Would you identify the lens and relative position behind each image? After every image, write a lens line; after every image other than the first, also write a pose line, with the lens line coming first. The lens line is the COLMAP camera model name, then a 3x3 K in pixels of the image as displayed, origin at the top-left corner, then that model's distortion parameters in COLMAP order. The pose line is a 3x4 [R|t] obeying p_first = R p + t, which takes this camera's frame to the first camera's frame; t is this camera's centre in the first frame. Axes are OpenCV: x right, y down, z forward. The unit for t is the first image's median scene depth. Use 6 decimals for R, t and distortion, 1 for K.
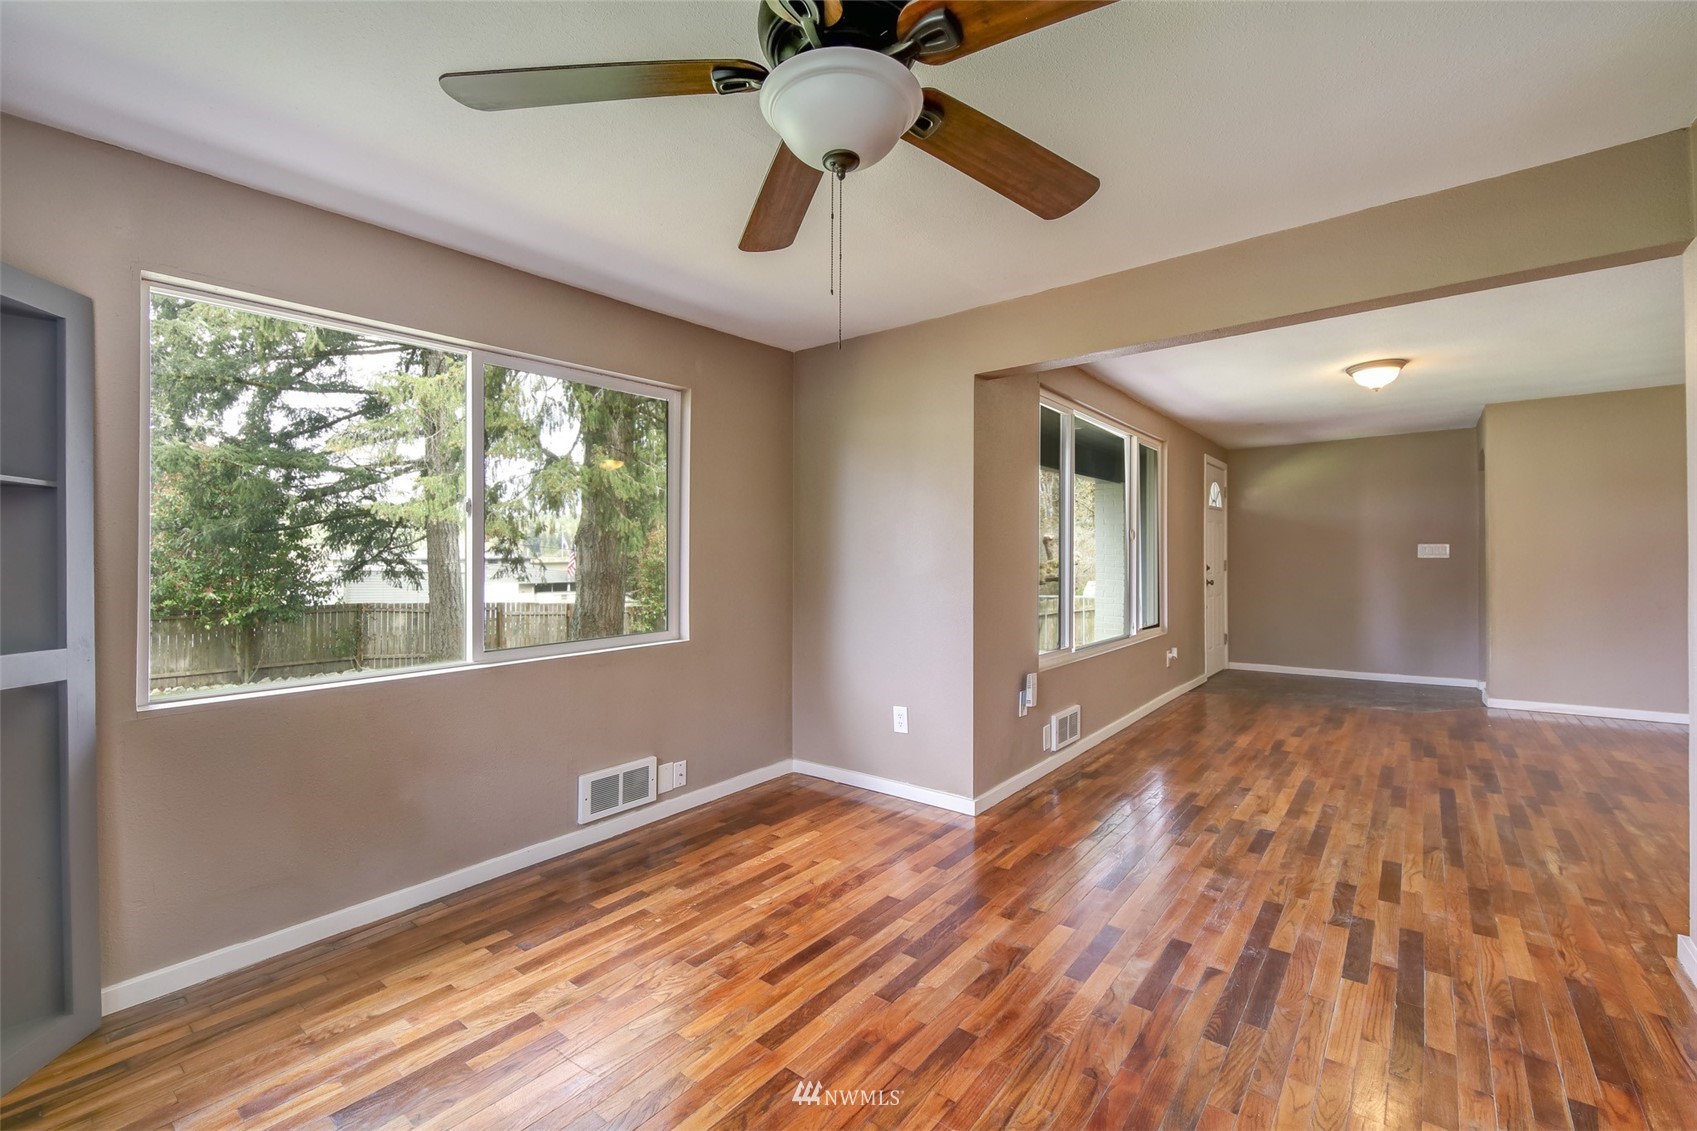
lens RADIAL K [[701.4, 0, 851.5], [0, 701.4, 549.0], [0, 0, 1]] dist [0.002648, -0.000228]
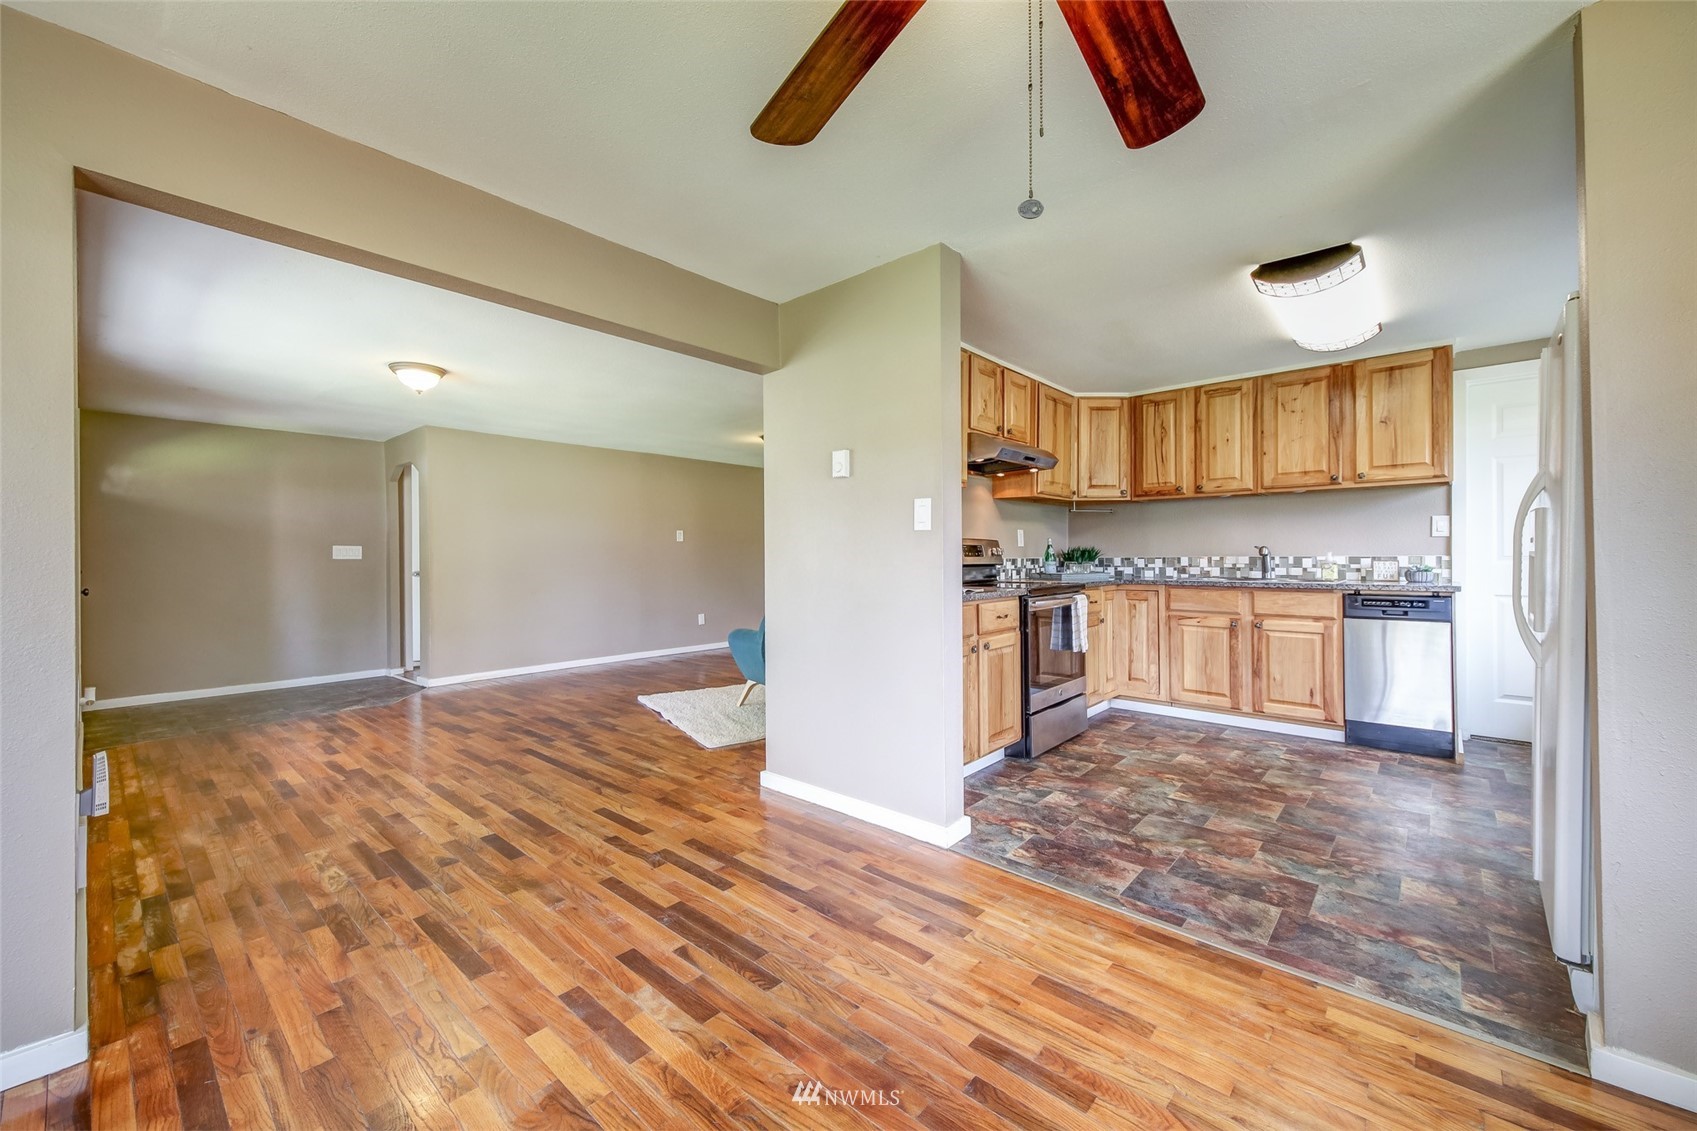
lens RADIAL K [[659.6, 0, 843.2], [0, 659.6, 565.0], [0, 0, 1]] dist [0.021651, -0.000318]
pose [[0.074720, -0.003122, 0.997200, -0.283252], [-0.009249, 0.999950, 0.003824, 0.023745], [-0.997162, -0.009509, 0.074687, 0.463189]]
